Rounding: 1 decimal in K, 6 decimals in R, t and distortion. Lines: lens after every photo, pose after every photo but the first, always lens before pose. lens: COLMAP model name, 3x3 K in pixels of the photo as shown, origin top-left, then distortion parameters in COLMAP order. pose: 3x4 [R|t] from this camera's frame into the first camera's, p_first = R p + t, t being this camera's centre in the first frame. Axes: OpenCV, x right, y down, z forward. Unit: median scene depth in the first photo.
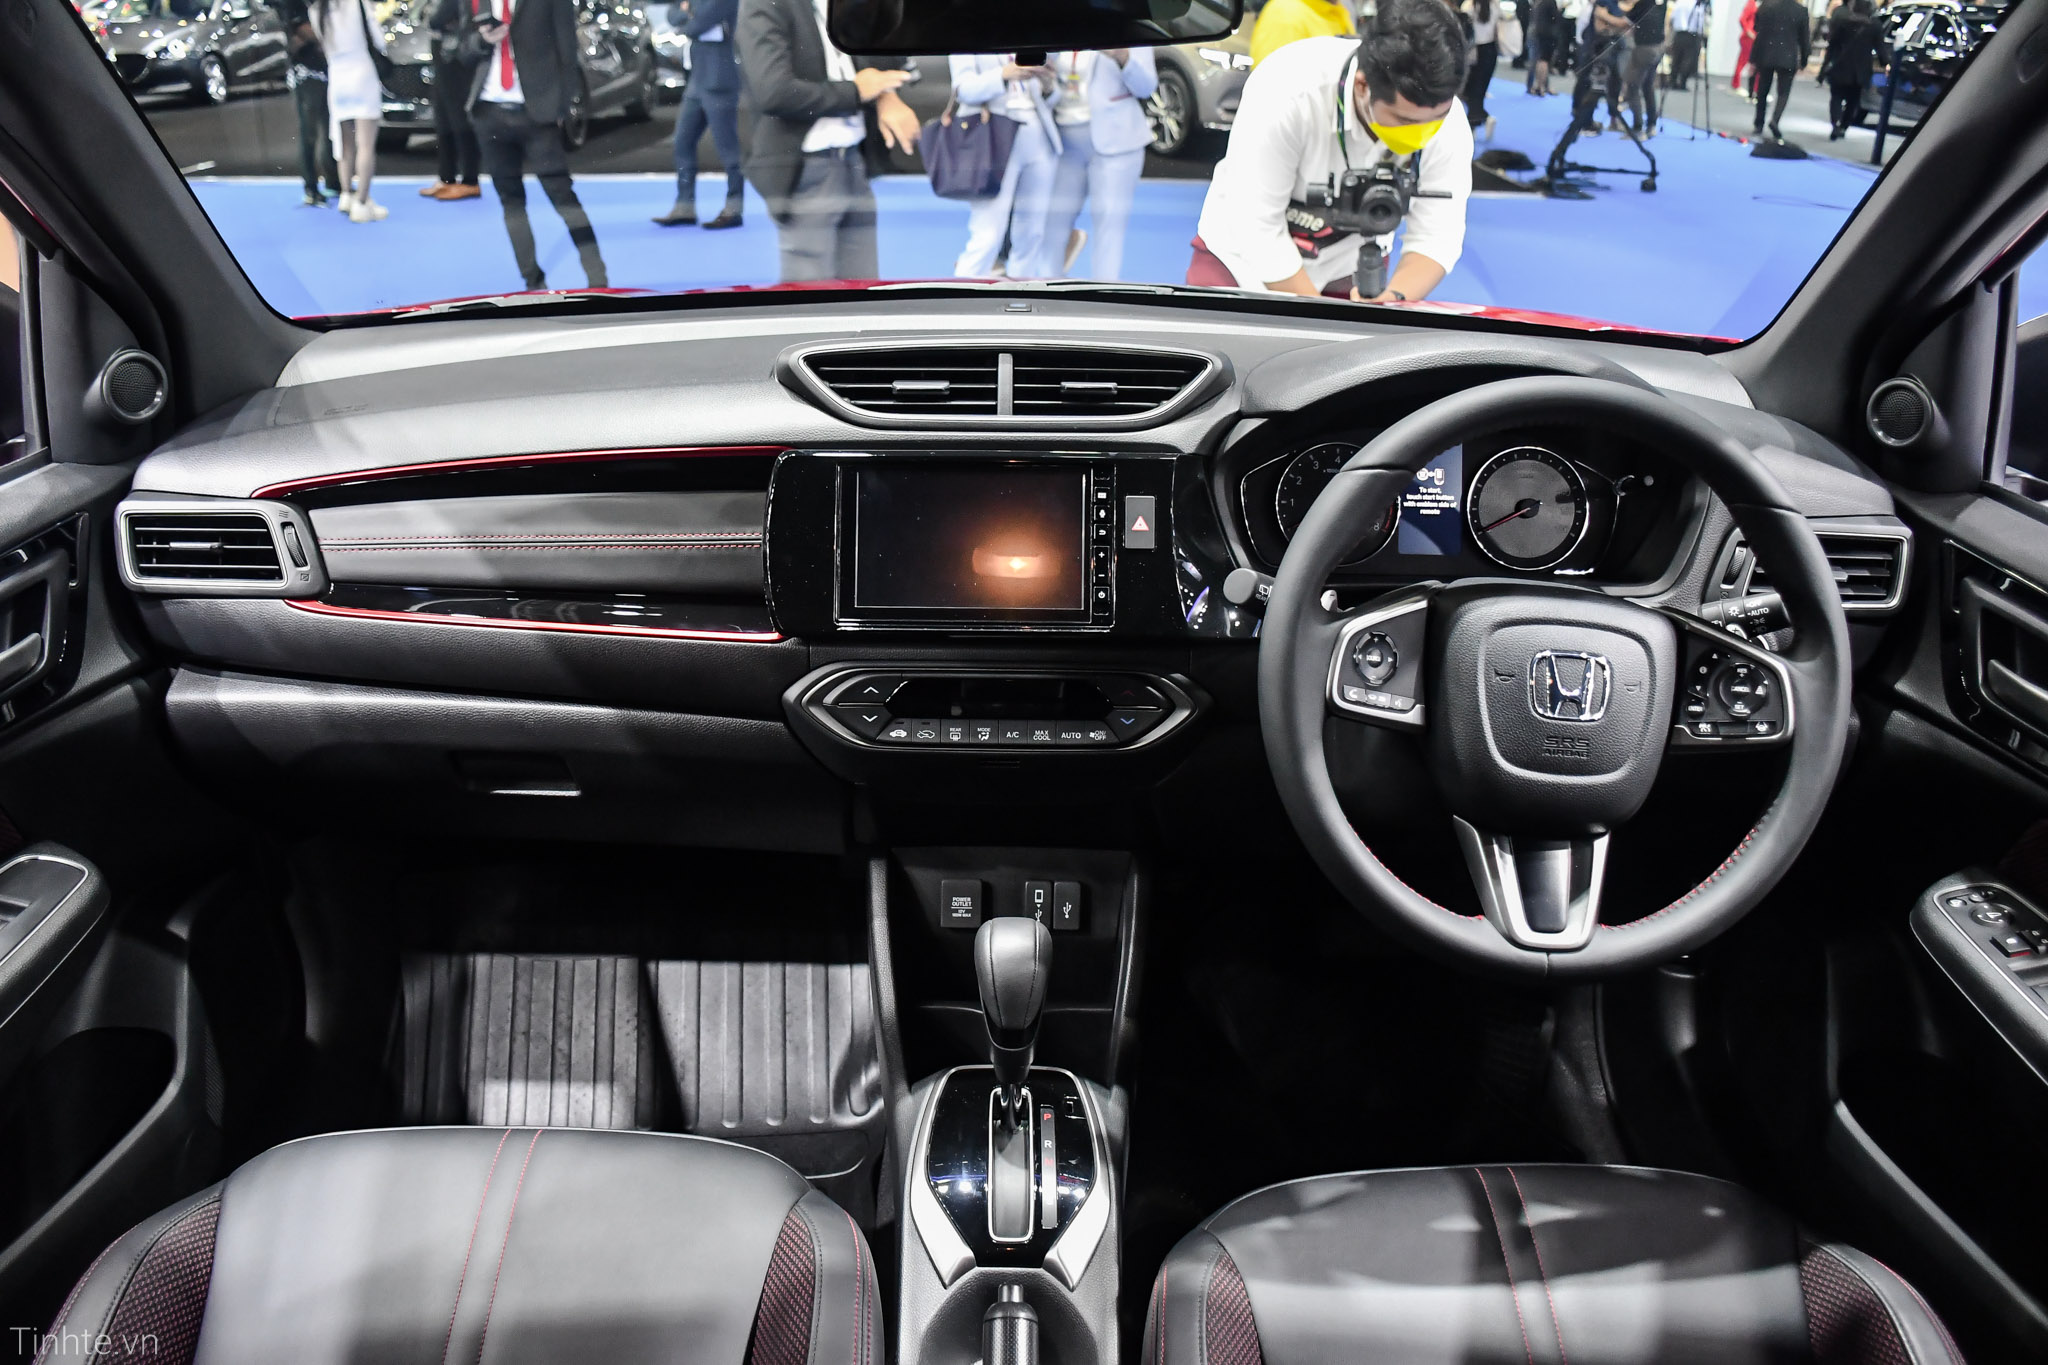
lens RADIAL K [[1558.6, 0, 1011.9], [0, 1558.6, 679.2], [0, 0, 1]] dist [-0.107978, 0.036961]
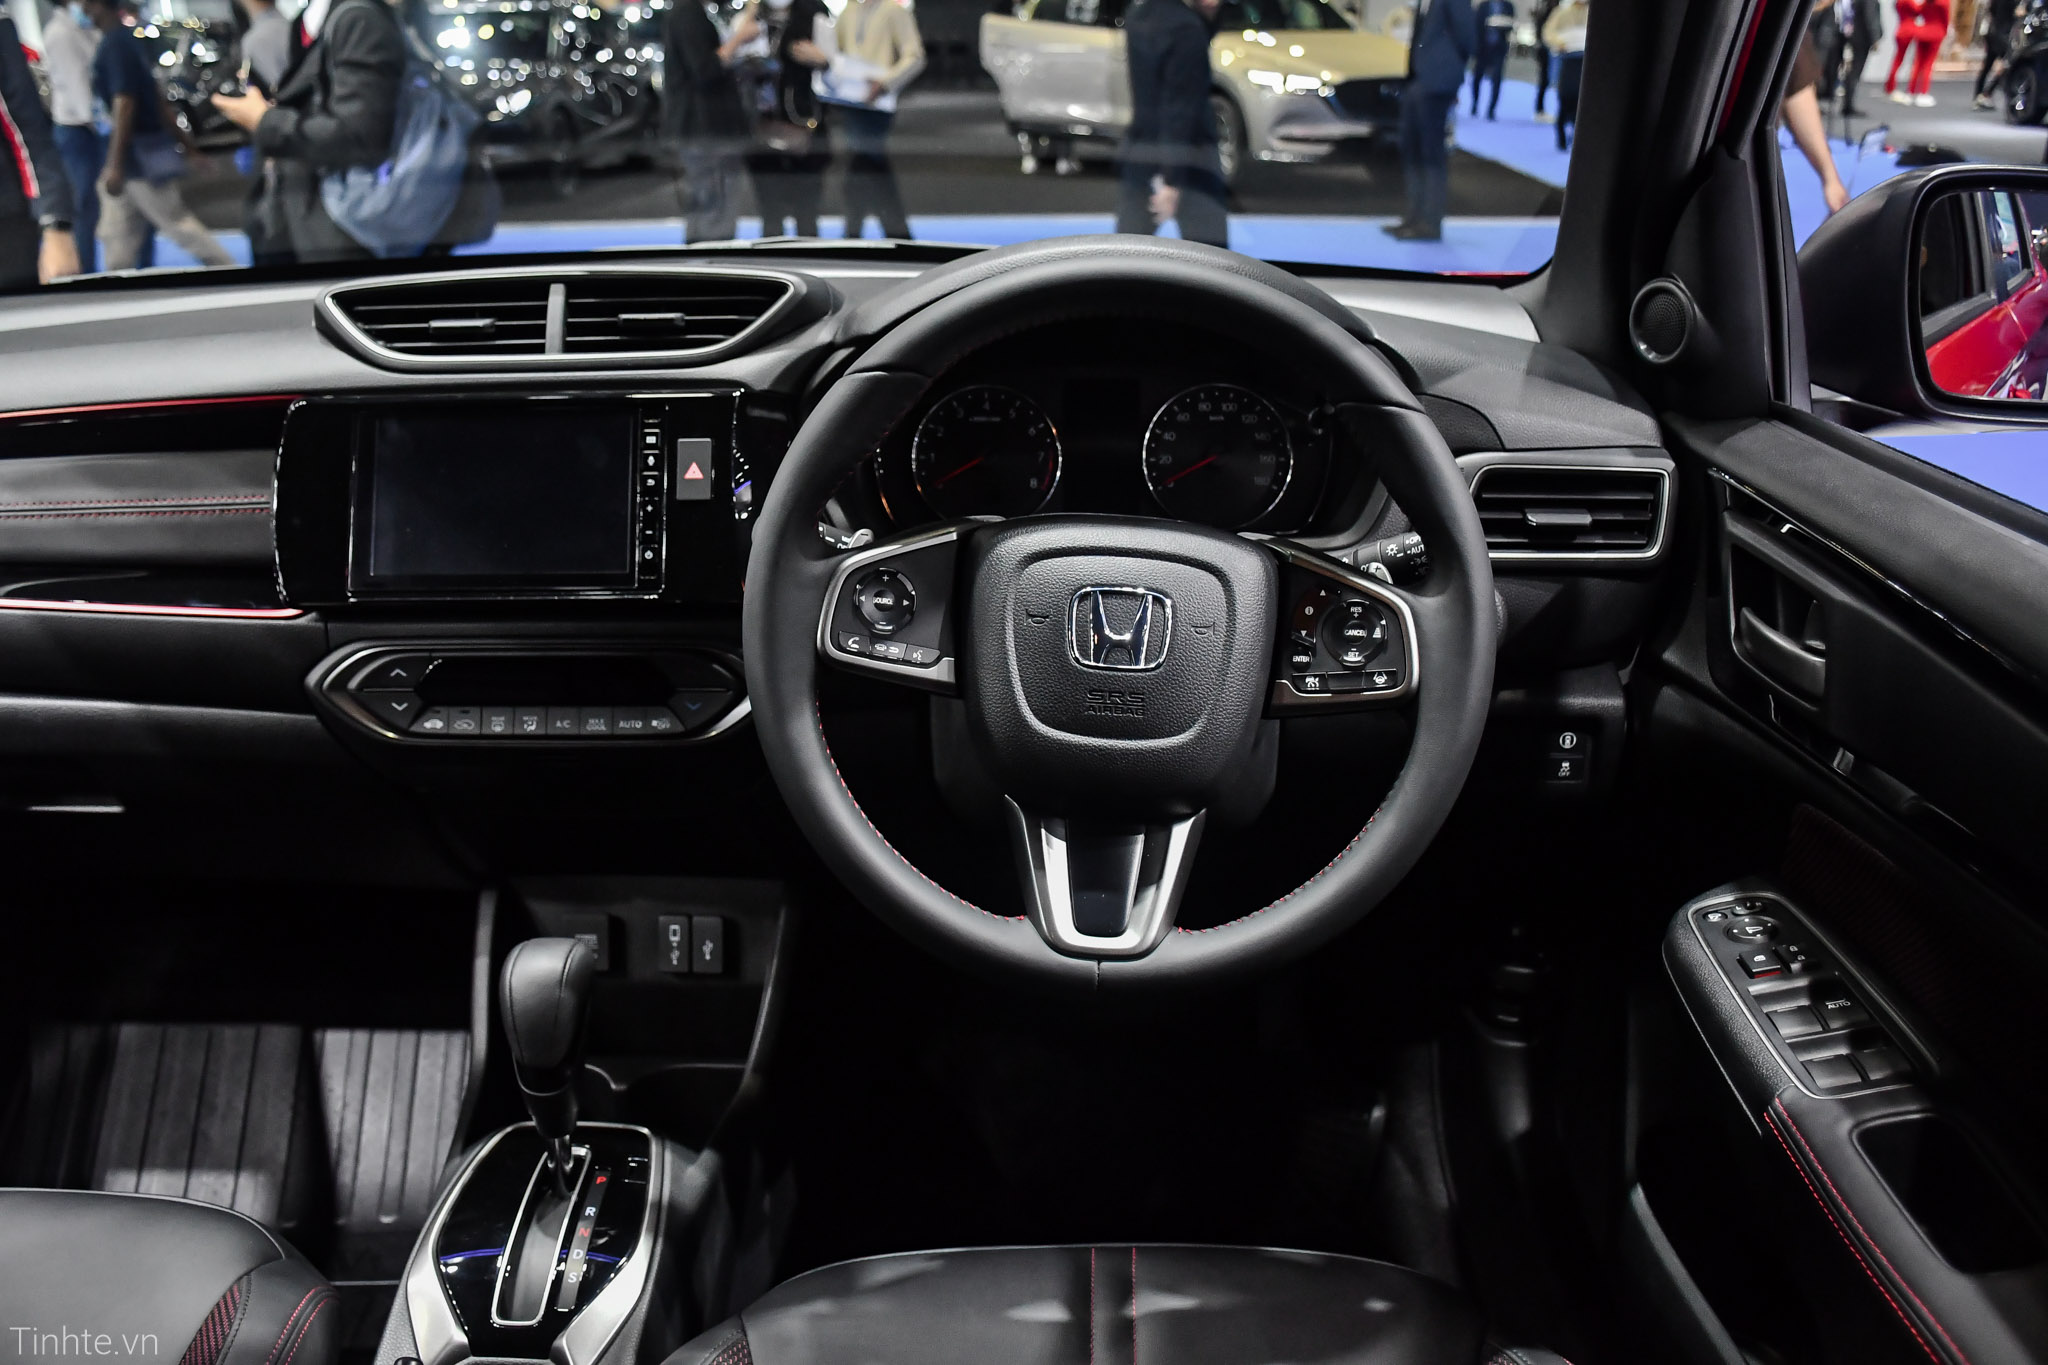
lens RADIAL K [[1742.6, 0, 1021.2], [0, 1742.6, 684.0], [0, 0, 1]] dist [-0.077156, 0.050446]
pose [[0.998469, -0.014236, -0.053443, 0.305064], [0.010792, 0.997879, -0.064190, 0.078320], [0.054244, 0.063515, 0.996506, 0.067470]]
